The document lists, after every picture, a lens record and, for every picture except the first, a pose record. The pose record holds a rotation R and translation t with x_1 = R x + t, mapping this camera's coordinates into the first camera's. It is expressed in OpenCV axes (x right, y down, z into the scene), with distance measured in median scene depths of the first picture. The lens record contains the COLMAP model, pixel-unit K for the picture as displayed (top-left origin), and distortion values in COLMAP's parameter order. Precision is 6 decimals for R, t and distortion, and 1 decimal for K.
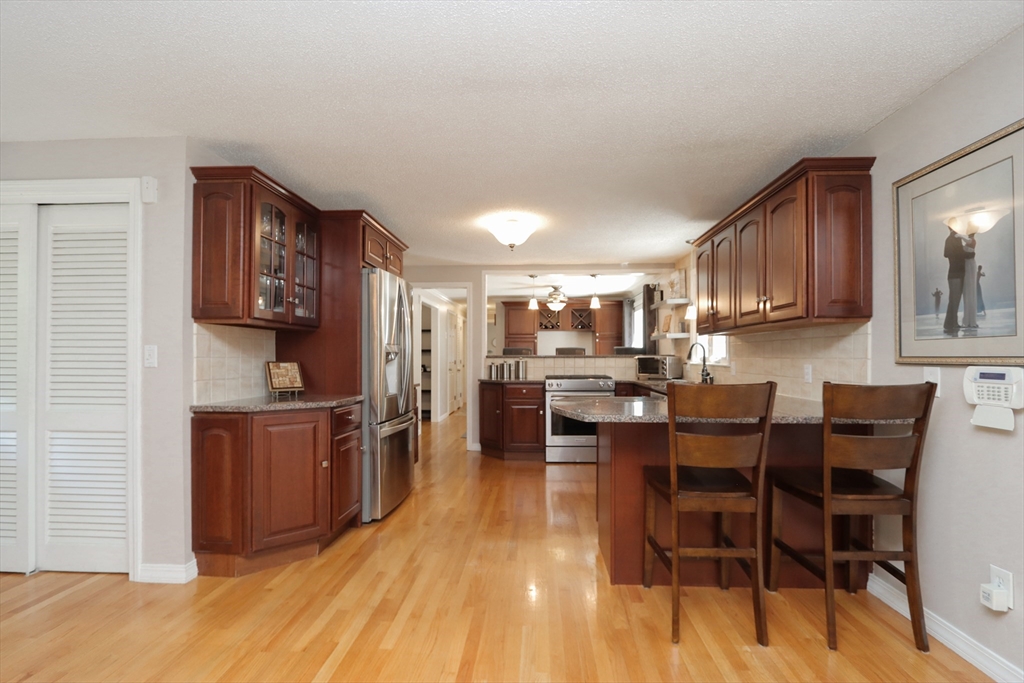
lens RADIAL K [[476.0, 0, 508.7], [0, 476.0, 353.8], [0, 0, 1]] dist [-0.010658, 0.000641]
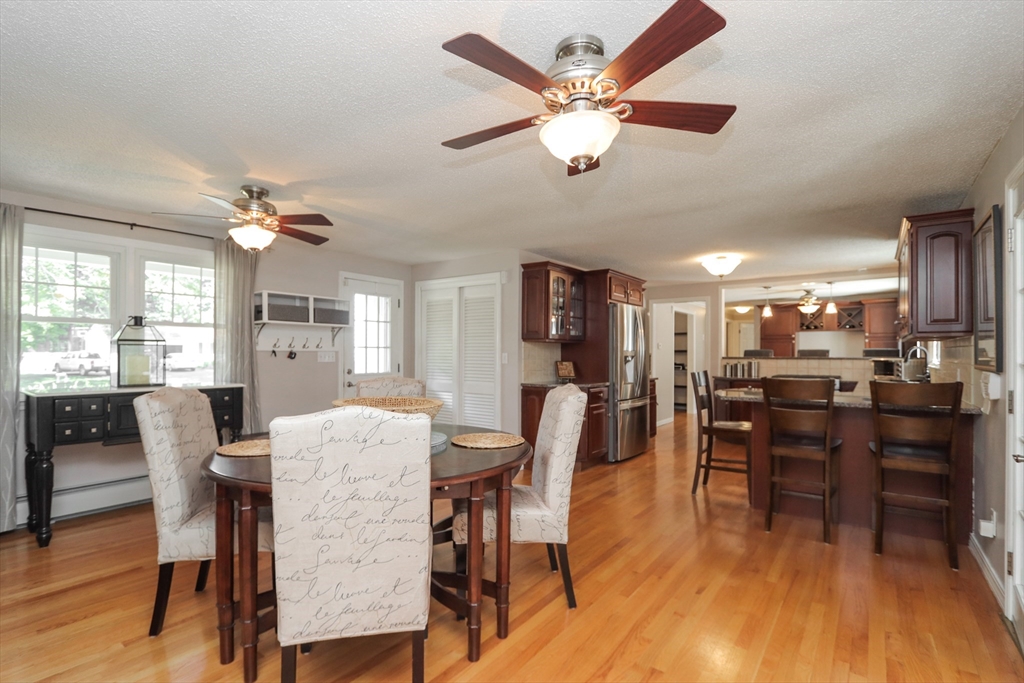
lens RADIAL K [[476.0, 0, 507.1], [0, 476.0, 354.8], [0, 0, 1]] dist [-0.010658, 0.000641]
pose [[0.831192, 0.003627, -0.555973, 0.189914], [0.000943, 0.999968, 0.007933, -0.012717], [0.555985, -0.007118, 0.831162, -0.337088]]
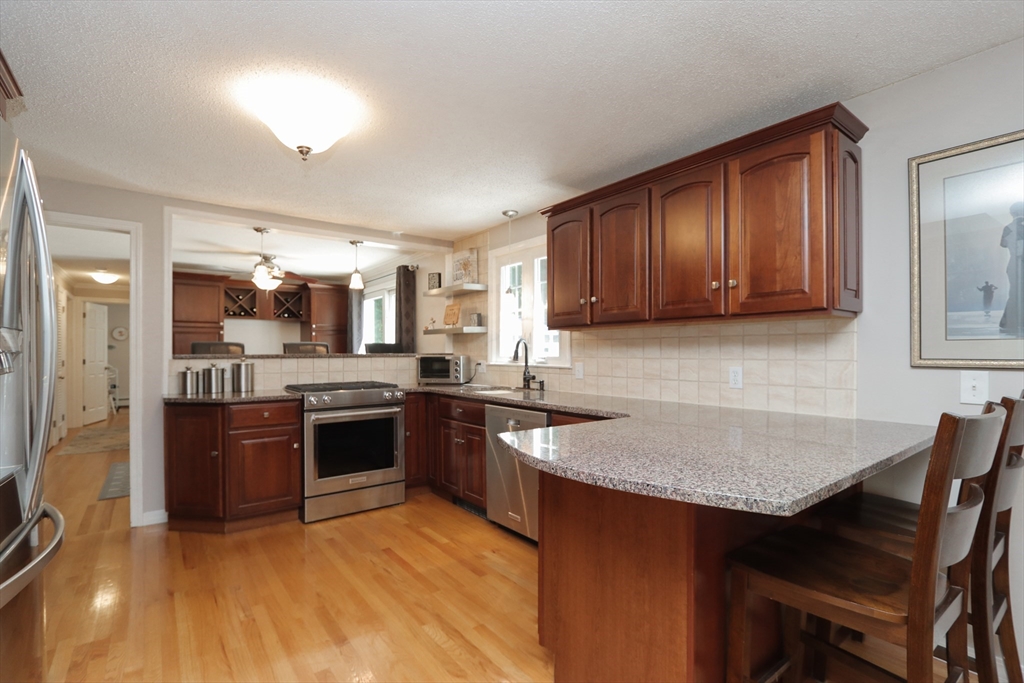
lens RADIAL K [[476.0, 0, 510.7], [0, 476.0, 354.2], [0, 0, 1]] dist [-0.010658, 0.000641]
pose [[0.757342, -0.005184, 0.652997, -0.126503], [-0.001346, 0.999954, 0.009499, -0.004105], [-0.653017, -0.008072, 0.757301, 0.341125]]
